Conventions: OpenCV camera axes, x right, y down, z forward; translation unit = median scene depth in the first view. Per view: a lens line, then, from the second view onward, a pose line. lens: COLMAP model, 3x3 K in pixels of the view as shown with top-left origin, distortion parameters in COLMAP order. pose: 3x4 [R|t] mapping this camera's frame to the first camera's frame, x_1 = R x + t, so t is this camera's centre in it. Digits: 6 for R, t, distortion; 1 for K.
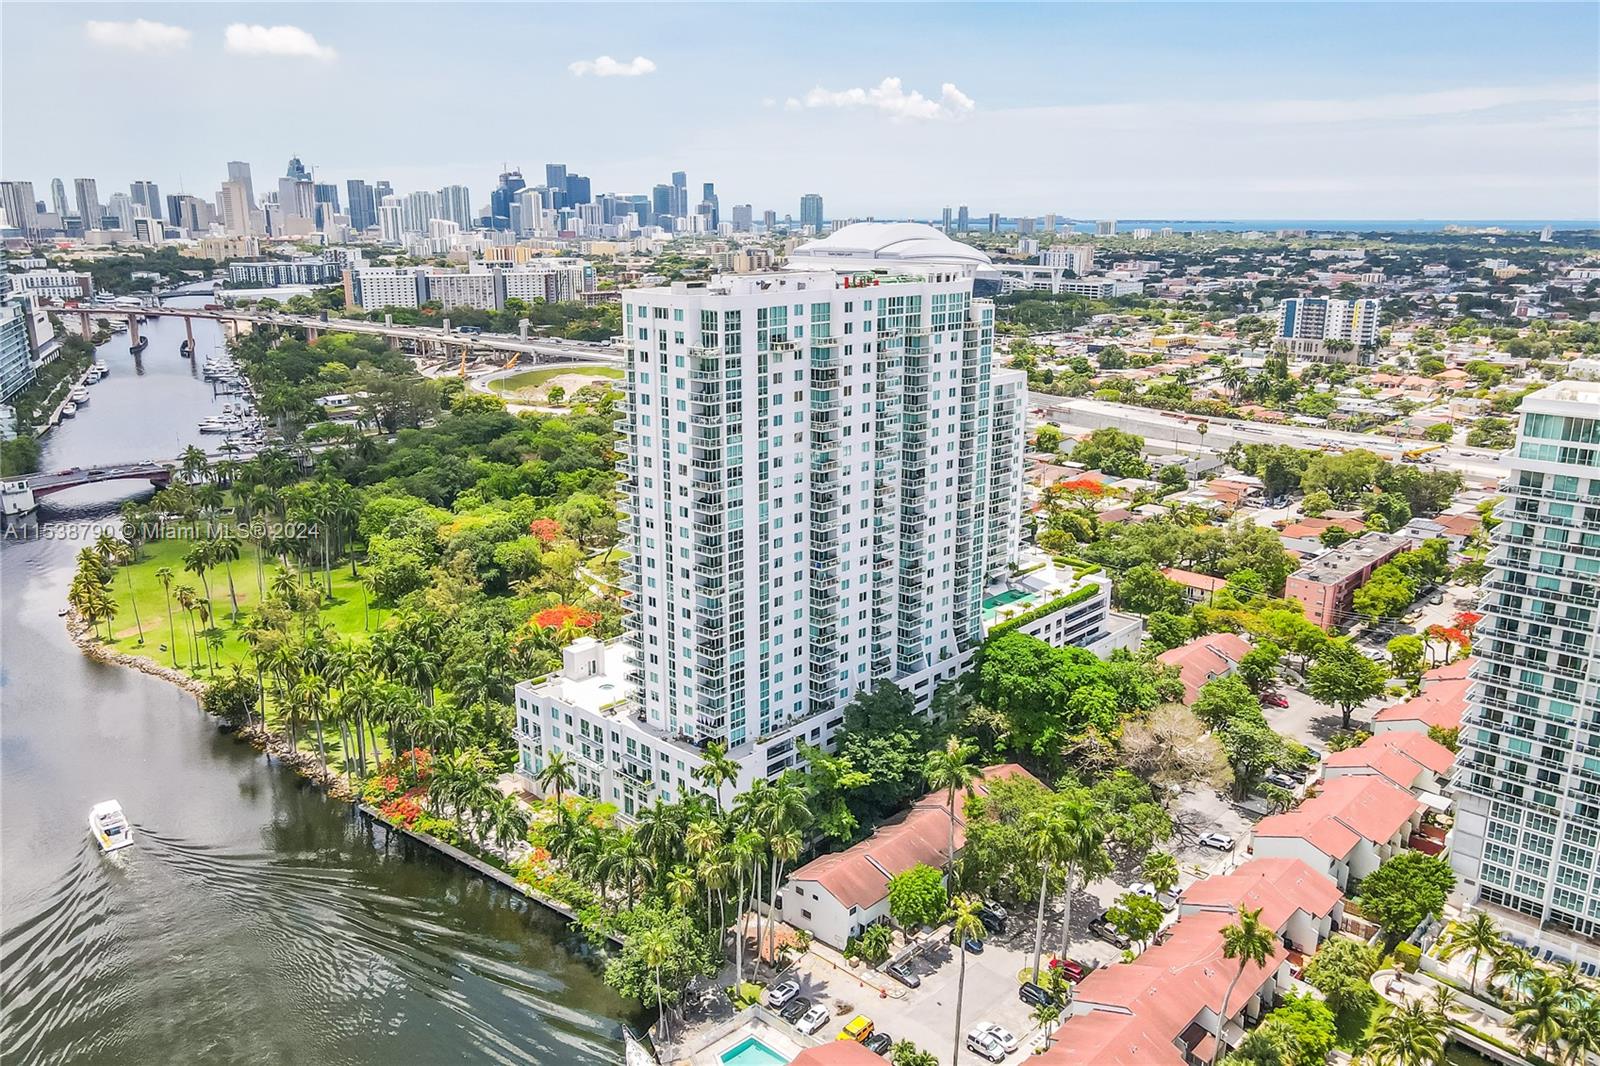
lens RADIAL K [[1175.7, 0, 800.0], [0, 1175.7, 533.0], [0, 0, 1]] dist [-0.007076, 0.003477]
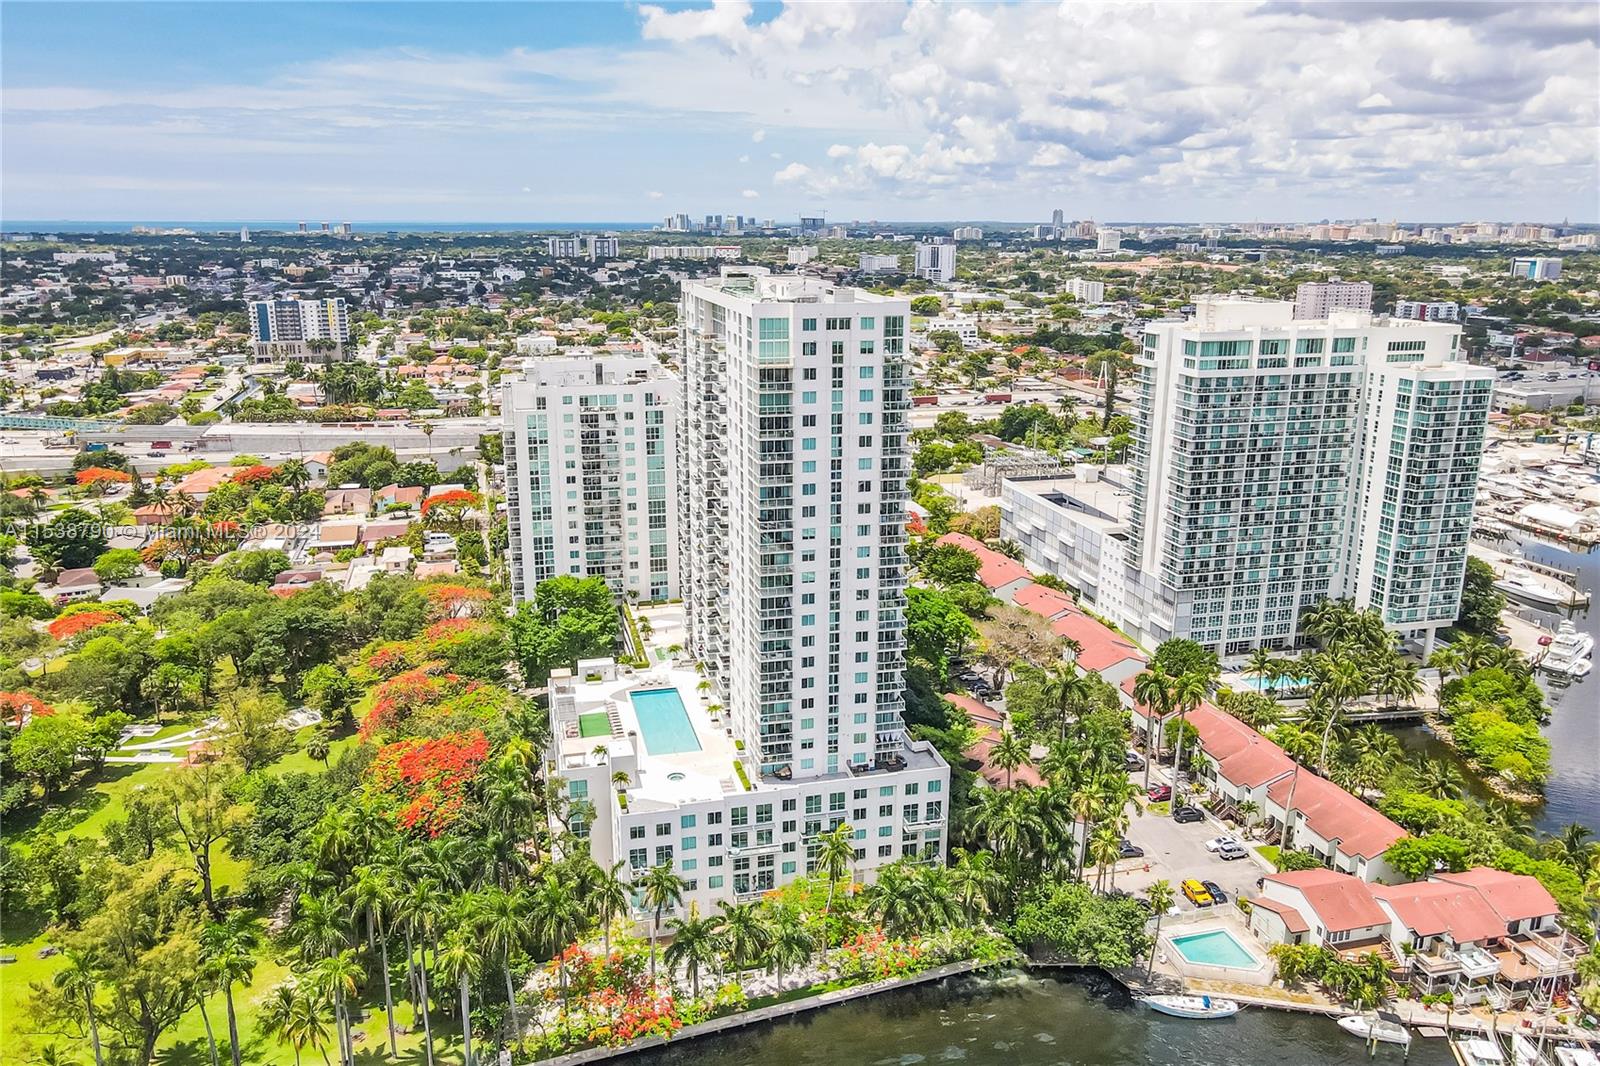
lens RADIAL K [[1175.7, 0, 800.0], [0, 1175.7, 533.0], [0, 0, 1]] dist [-0.007076, 0.003477]
pose [[0.525812, -0.219787, 0.821715, -0.792926], [0.220508, 0.968236, 0.117876, -0.121638], [-0.821522, 0.119214, 0.557575, 0.447402]]
